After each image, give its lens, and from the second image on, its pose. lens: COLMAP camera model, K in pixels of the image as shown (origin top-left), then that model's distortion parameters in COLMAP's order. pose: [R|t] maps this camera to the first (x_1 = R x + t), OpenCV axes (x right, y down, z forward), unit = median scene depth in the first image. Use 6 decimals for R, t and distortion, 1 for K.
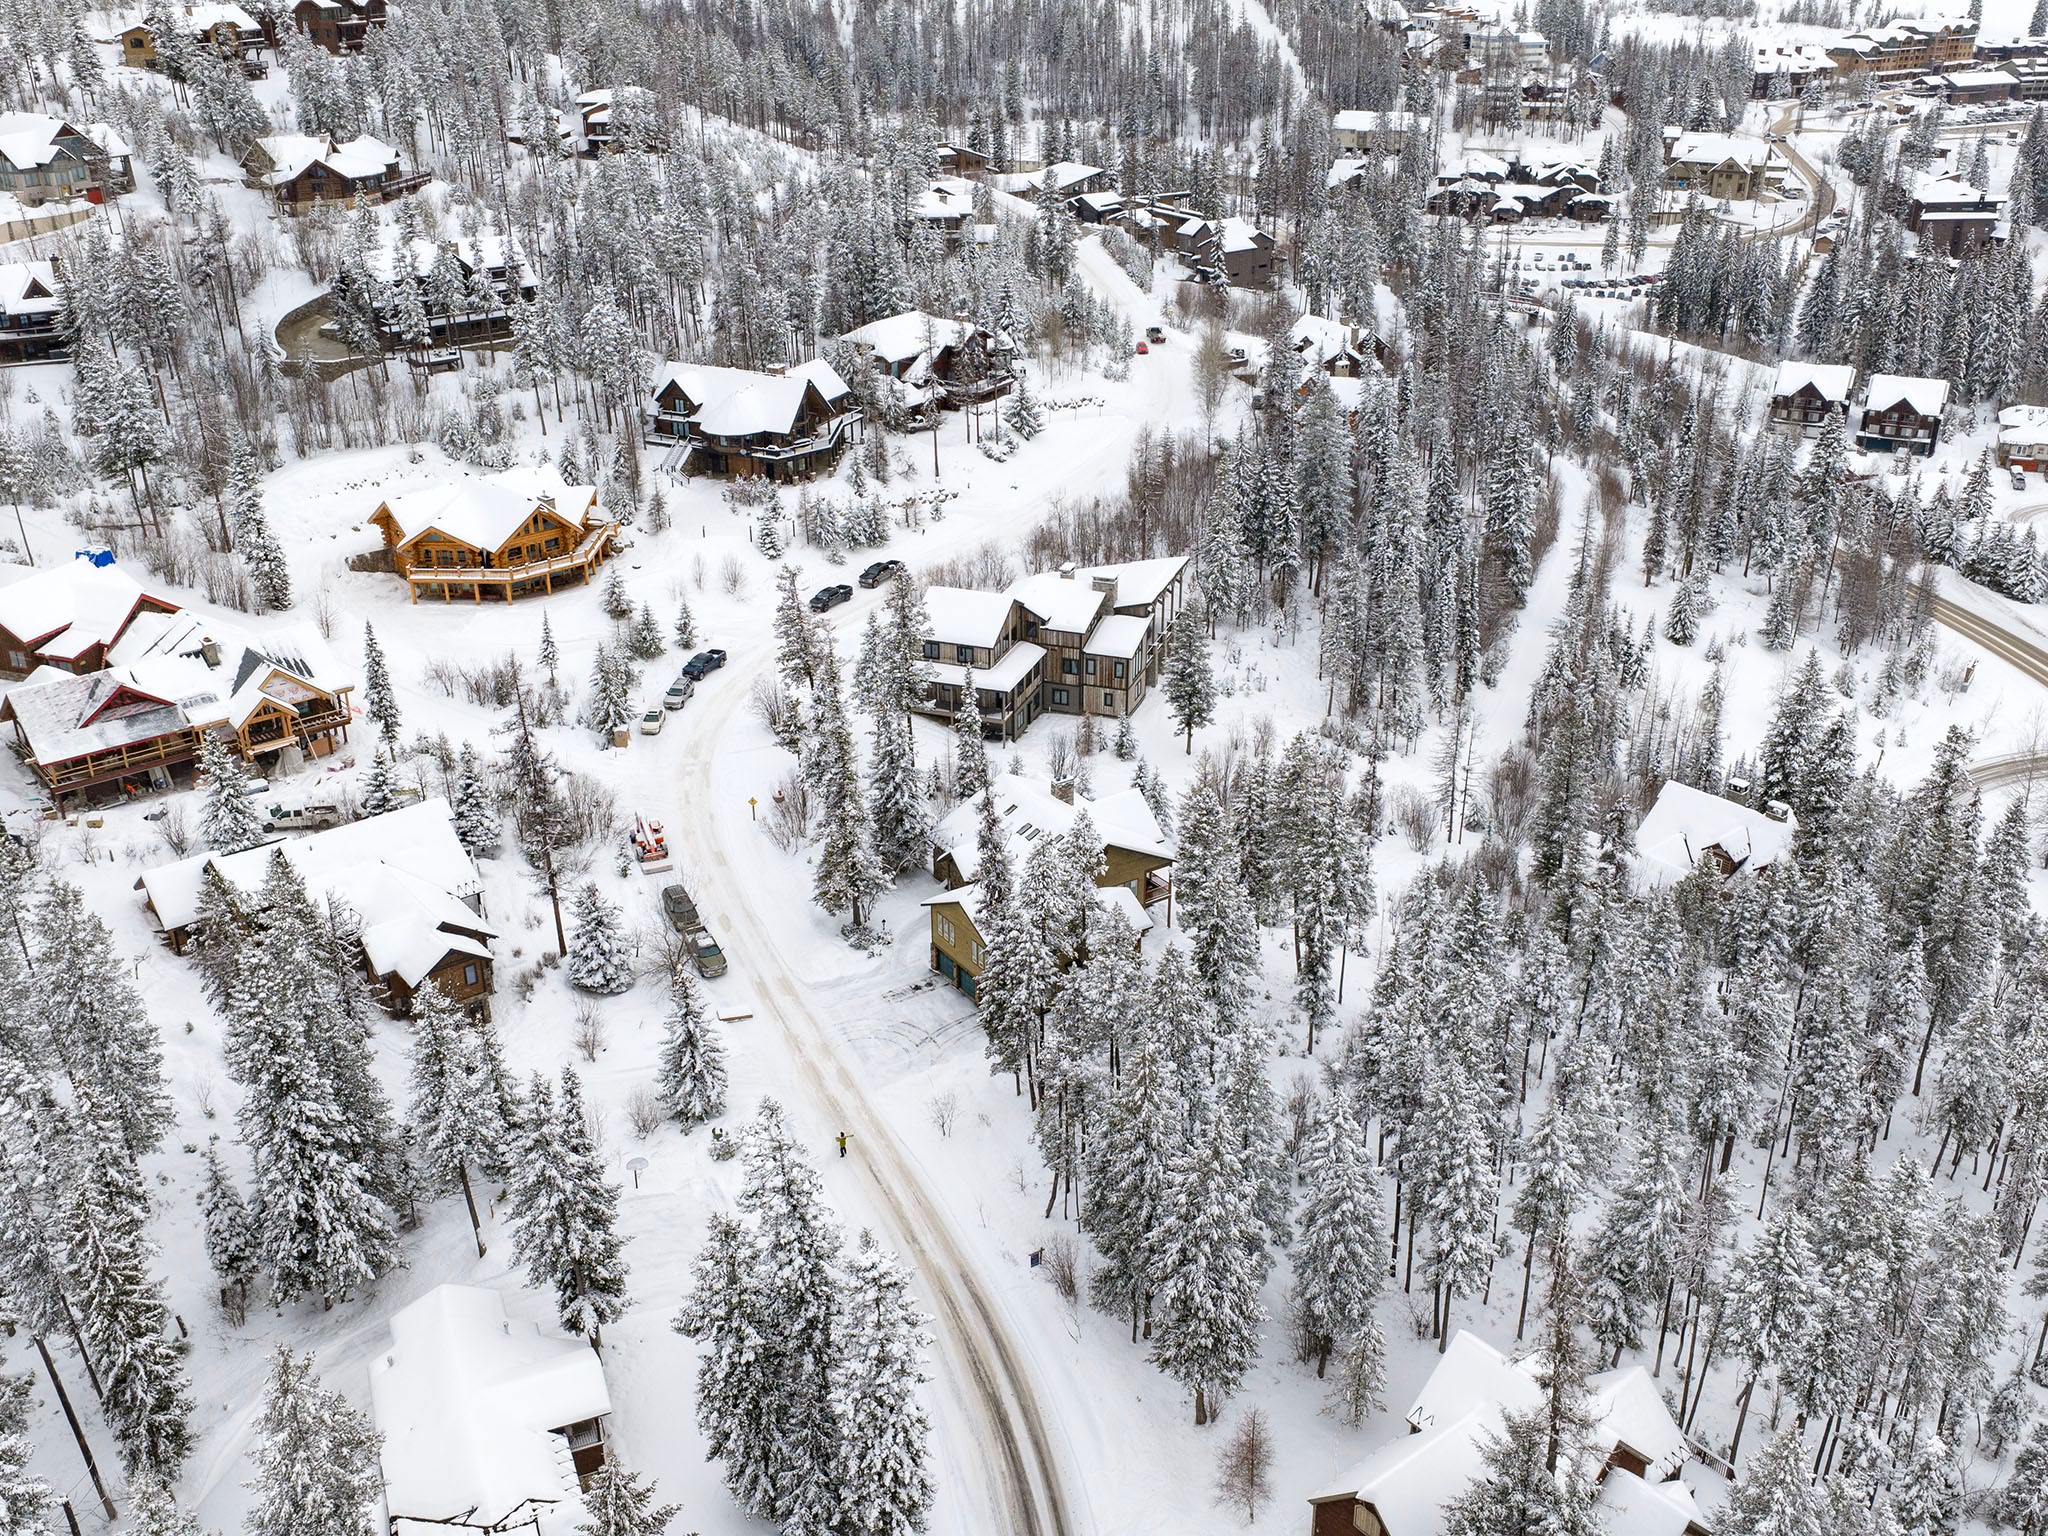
lens RADIAL K [[1902.4, 0, 1024.0], [0, 1902.4, 768.0], [0, 0, 1]] dist [0.035166, -0.065295]
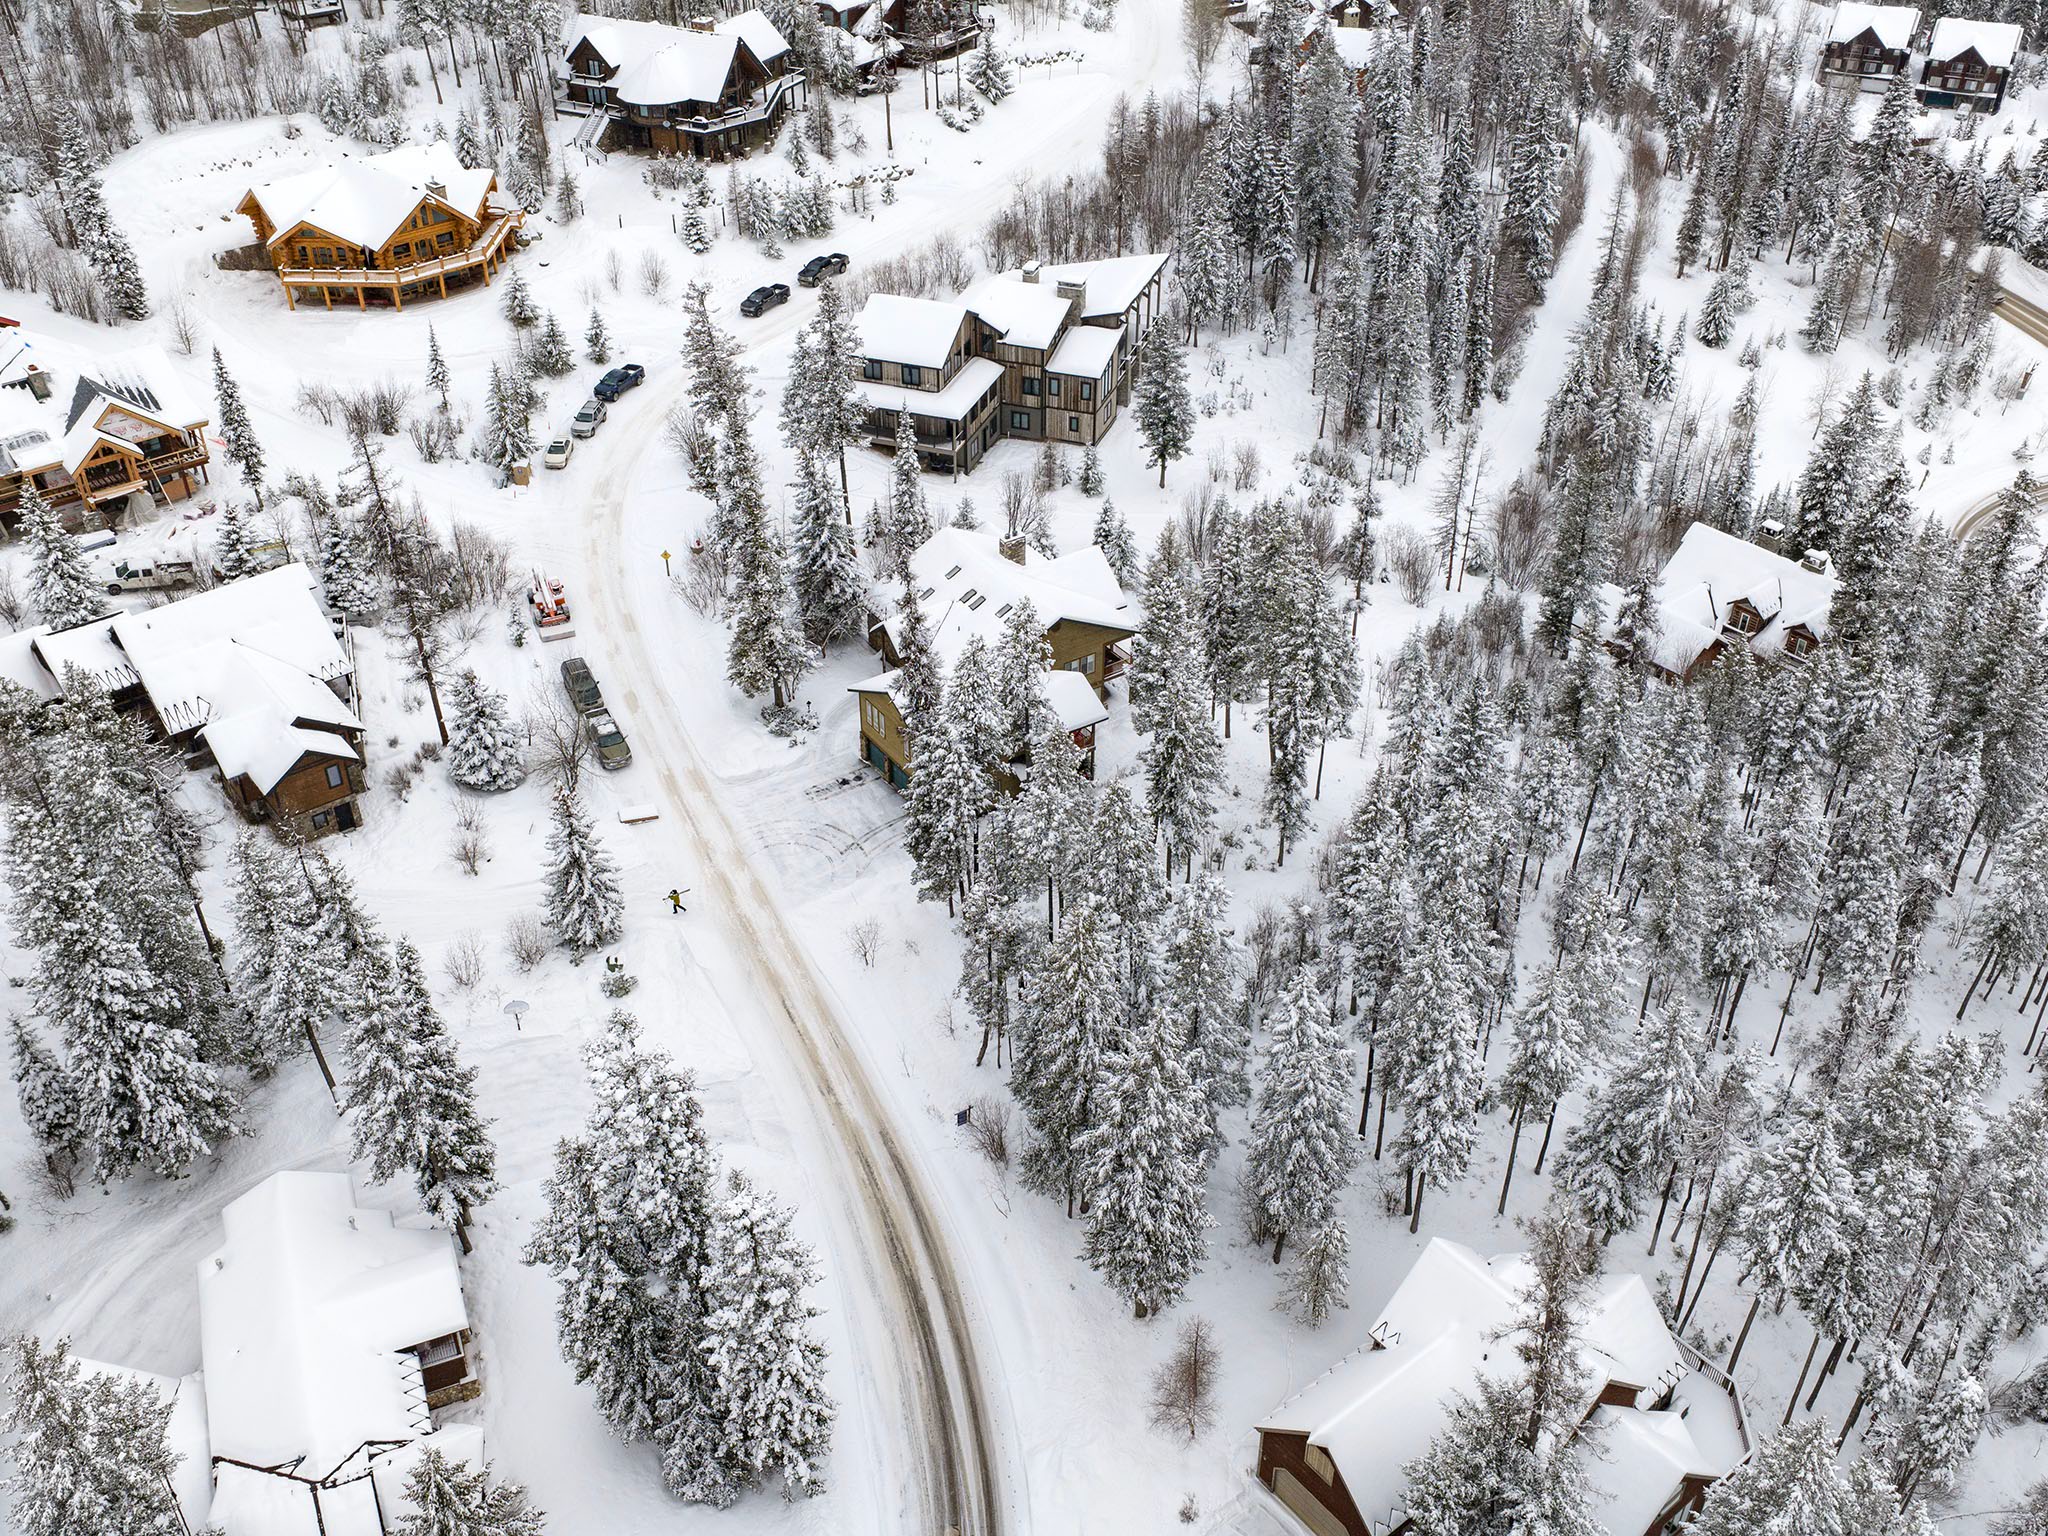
lens RADIAL K [[1903.1, 0, 1024.0], [0, 1903.1, 768.0], [0, 0, 1]] dist [0.019573, -0.021346]
pose [[0.999996, 0.001962, 0.001975, 0.020639], [-0.002288, 0.983356, 0.181677, -0.041664], [-0.001585, -0.181680, 0.983356, 0.096813]]
